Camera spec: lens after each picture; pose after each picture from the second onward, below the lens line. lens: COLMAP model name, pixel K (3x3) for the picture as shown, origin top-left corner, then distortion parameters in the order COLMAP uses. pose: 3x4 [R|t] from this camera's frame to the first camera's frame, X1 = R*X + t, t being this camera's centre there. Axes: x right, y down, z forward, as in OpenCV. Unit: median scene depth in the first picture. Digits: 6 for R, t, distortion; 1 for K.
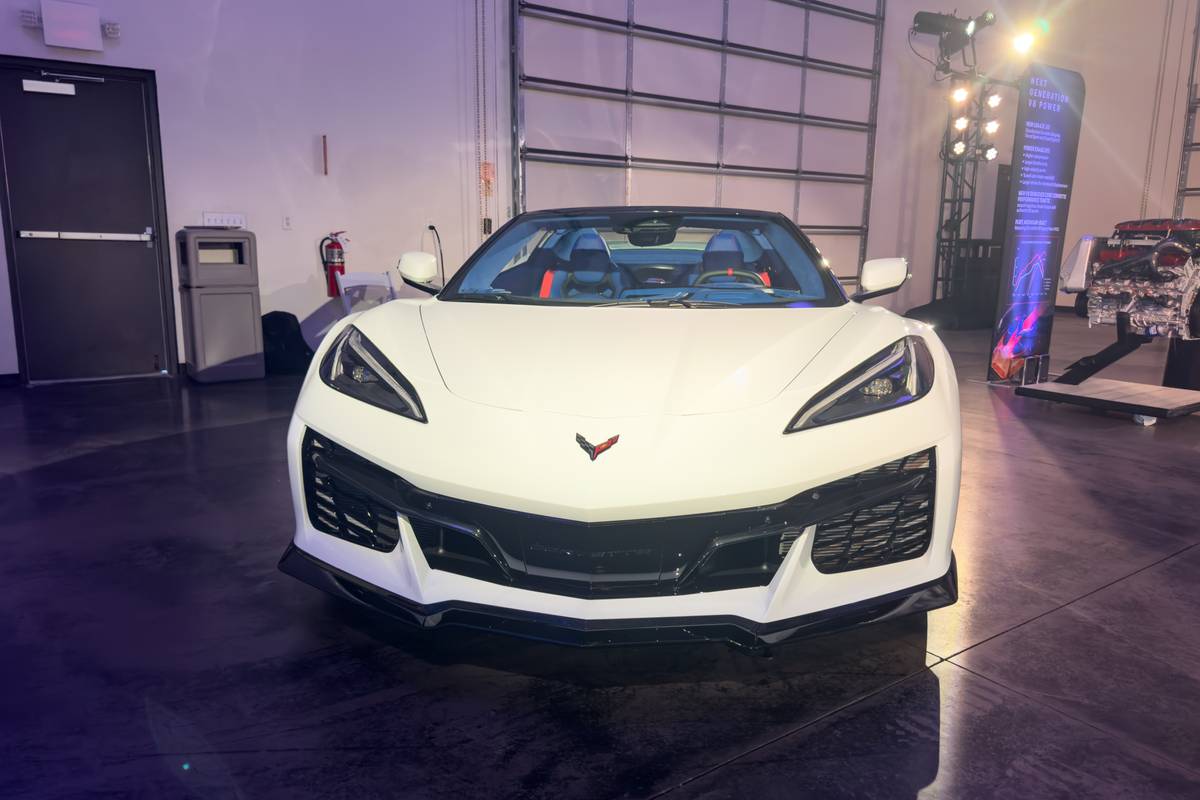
lens RADIAL K [[838.3, 0, 600.0], [0, 838.3, 400.0], [0, 0, 1]] dist [0.002901, 0.000835]
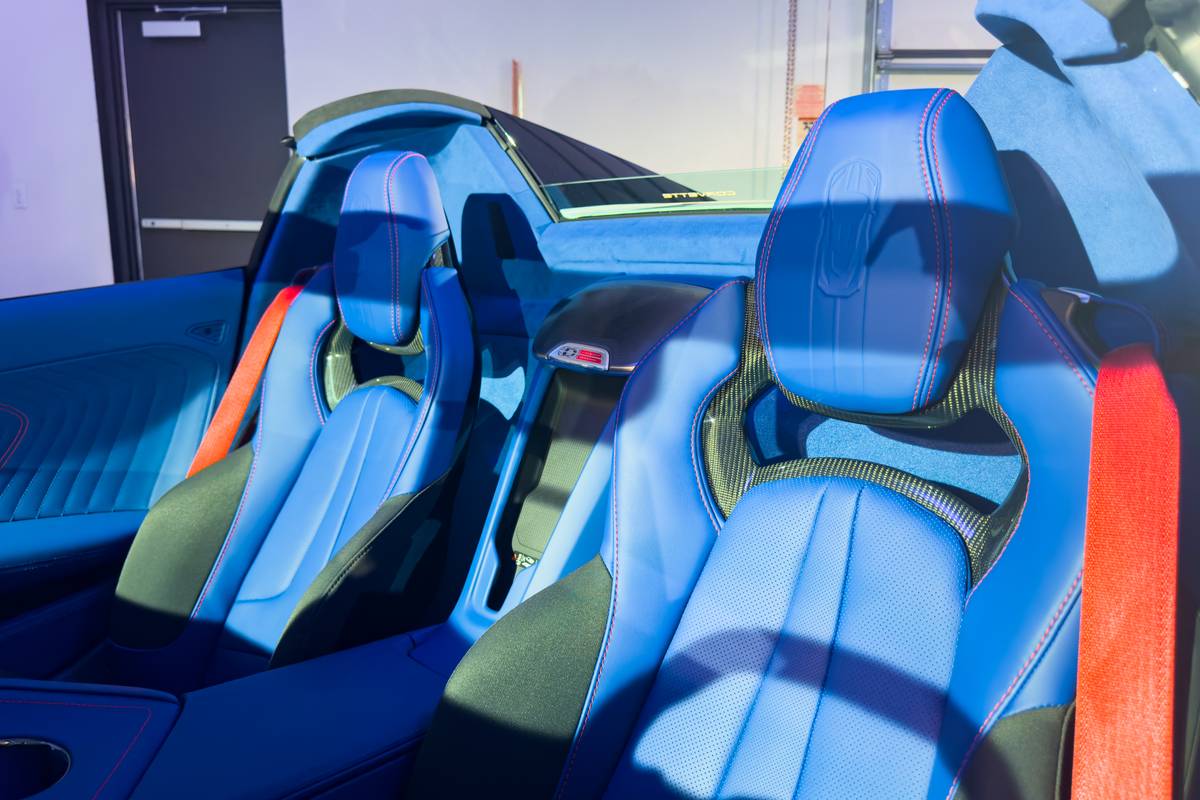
lens RADIAL K [[838.3, 0, 600.0], [0, 838.3, 400.0], [0, 0, 1]] dist [0.002901, 0.000835]
pose [[0.781283, 0.111959, -0.614053, 0.134802], [-0.118165, 0.992522, 0.030619, -0.099043], [0.612889, 0.048637, 0.788670, 0.597366]]
